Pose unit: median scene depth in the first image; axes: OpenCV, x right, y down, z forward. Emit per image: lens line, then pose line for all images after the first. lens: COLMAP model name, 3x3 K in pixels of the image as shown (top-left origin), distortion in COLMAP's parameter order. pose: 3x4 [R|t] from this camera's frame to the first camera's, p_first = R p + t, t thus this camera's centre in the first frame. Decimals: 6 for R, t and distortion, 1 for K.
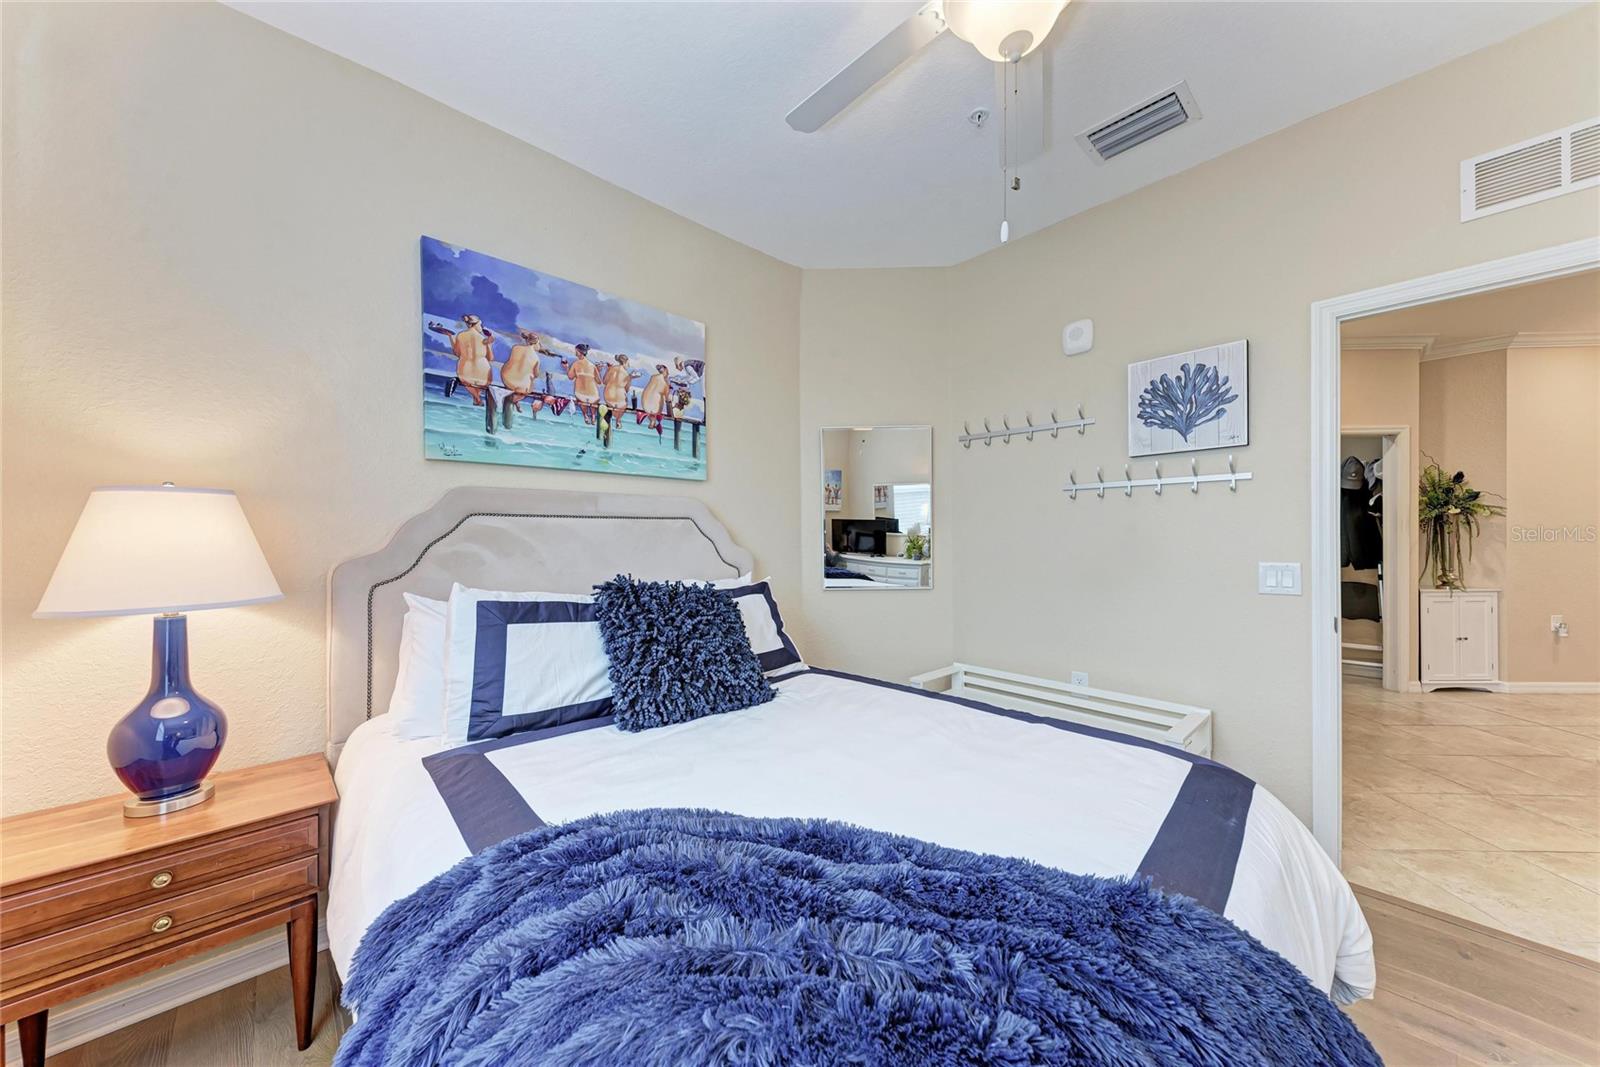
lens RADIAL K [[551.3, 0, 799.7], [0, 551.3, 537.9], [0, 0, 1]] dist [0.003131, 0.000084]
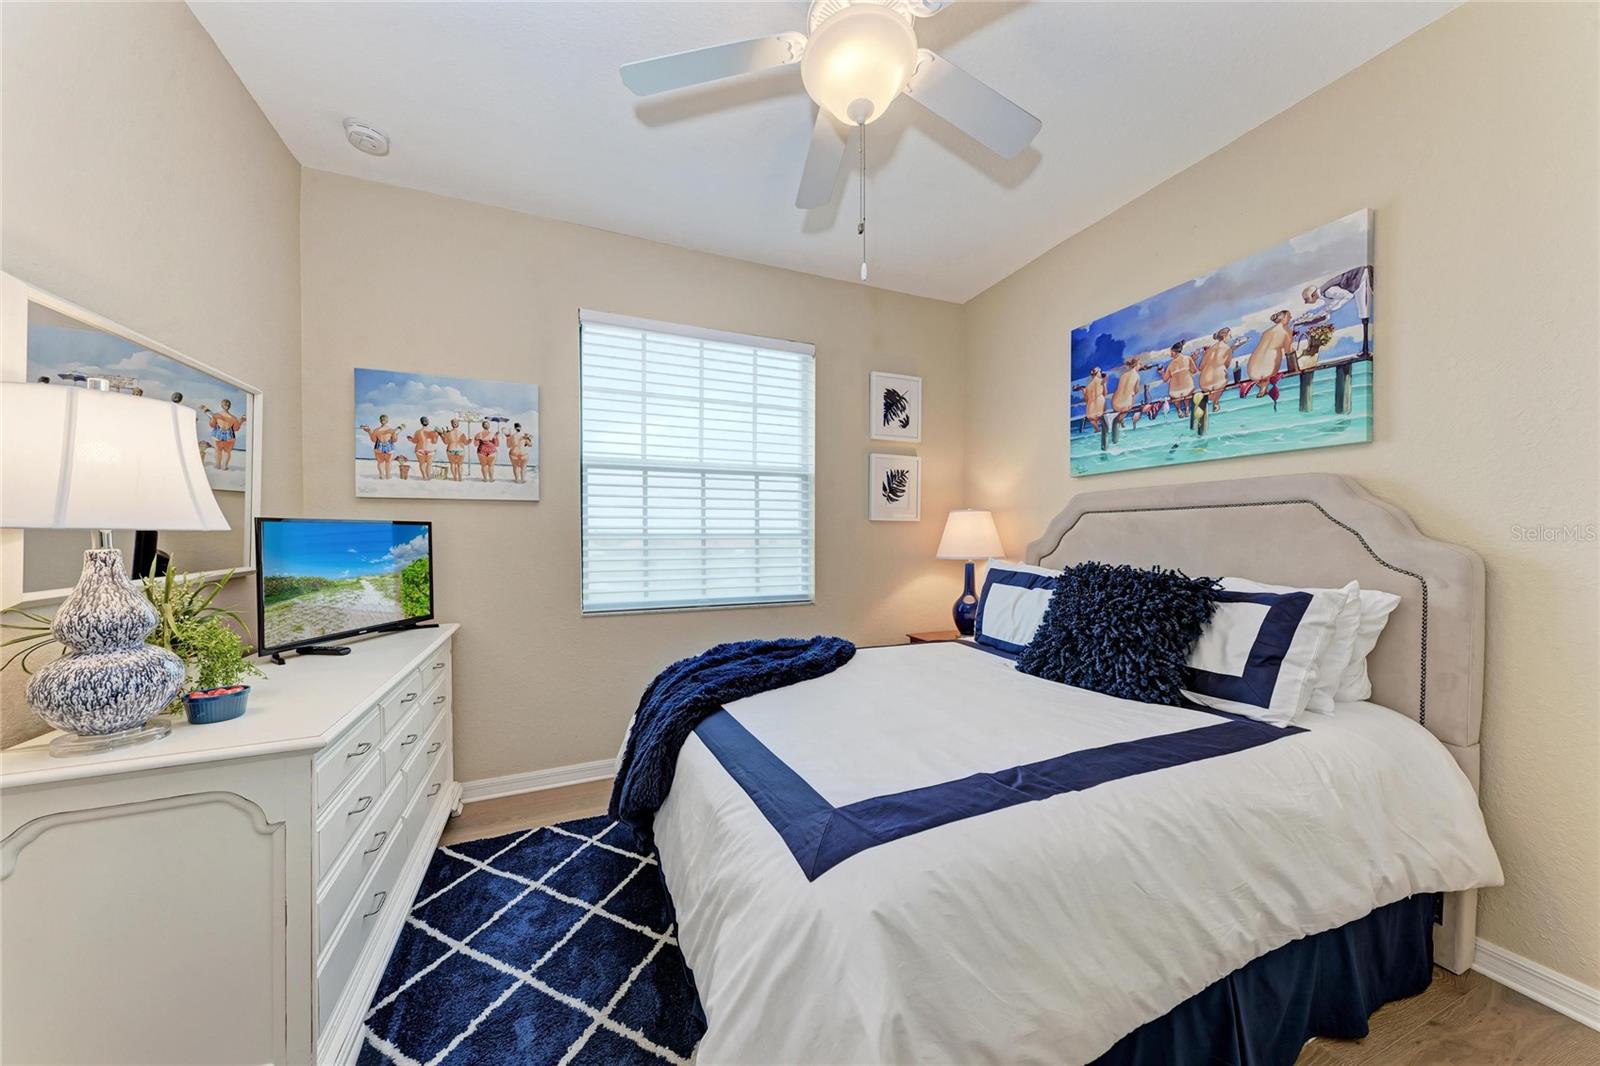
lens RADIAL K [[550.5, 0, 792.6], [0, 550.5, 535.1], [0, 0, 1]] dist [0.013480, -0.003023]
pose [[-0.374231, 0.003802, -0.927328, 0.826479], [0.004207, 0.999988, 0.002402, 0.006241], [0.927326, -0.003002, -0.374242, 0.698013]]
